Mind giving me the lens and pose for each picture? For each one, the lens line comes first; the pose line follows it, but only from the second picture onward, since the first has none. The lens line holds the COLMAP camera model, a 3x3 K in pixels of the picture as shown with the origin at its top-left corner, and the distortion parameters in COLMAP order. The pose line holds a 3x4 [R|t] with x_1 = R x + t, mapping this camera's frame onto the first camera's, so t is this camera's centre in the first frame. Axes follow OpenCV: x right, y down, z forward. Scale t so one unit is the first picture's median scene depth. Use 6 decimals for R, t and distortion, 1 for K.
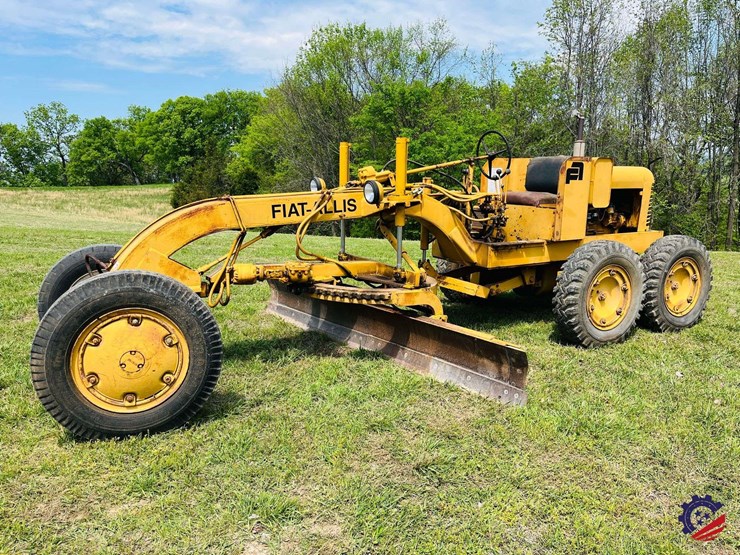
lens RADIAL K [[561.1, 0, 371.6], [0, 561.1, 282.0], [0, 0, 1]] dist [0.070652, -0.096349]
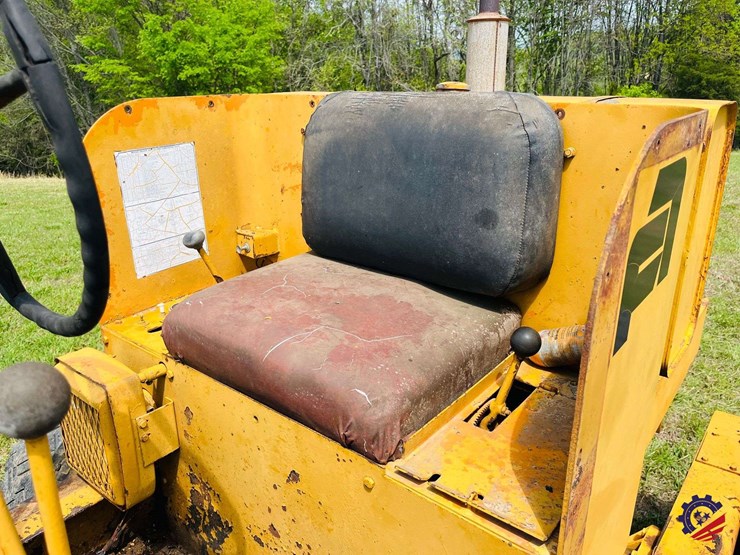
lens RADIAL K [[569.3, 0, 370.9], [0, 569.3, 283.5], [0, 0, 1]] dist [0.056242, -0.096035]
pose [[0.934840, -0.142780, 0.325097, 0.255940], [0.087502, 0.979989, 0.178786, -0.215376], [-0.344119, -0.138689, 0.928627, 0.904139]]
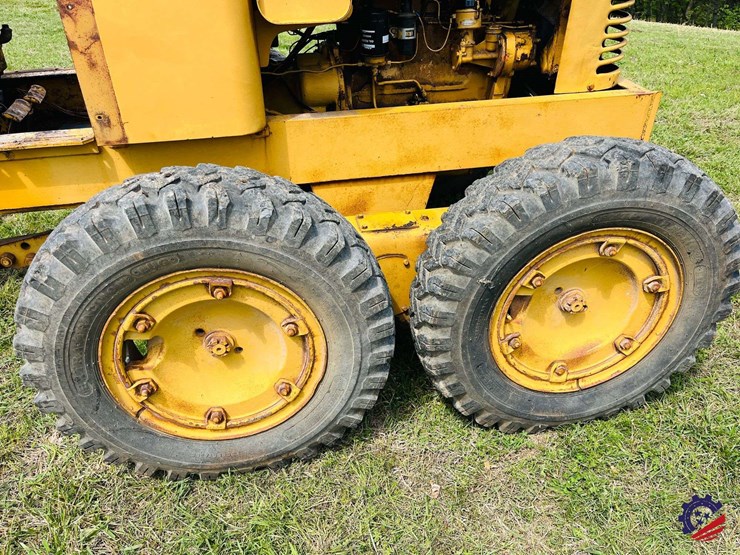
lens RADIAL K [[561.1, 0, 366.2], [0, 561.1, 276.0], [0, 0, 1]] dist [0.085395, -0.126580]
pose [[0.942302, 0.166598, -0.290367, 0.563809], [-0.043101, 0.920532, 0.388283, -0.133448], [0.331979, -0.353365, 0.874599, 0.761264]]
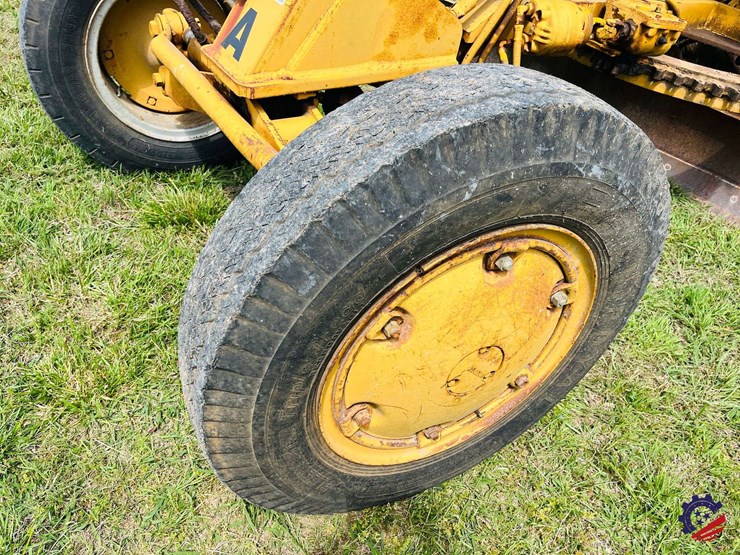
lens RADIAL K [[566.1, 0, 363.2], [0, 566.1, 289.5], [0, 0, 1]] dist [0.075216, -0.120811]
pose [[0.992712, 0.043909, 0.112224, -0.315062], [-0.095187, 0.856809, 0.506772, -0.038664], [-0.073902, -0.513761, 0.854744, 0.442641]]
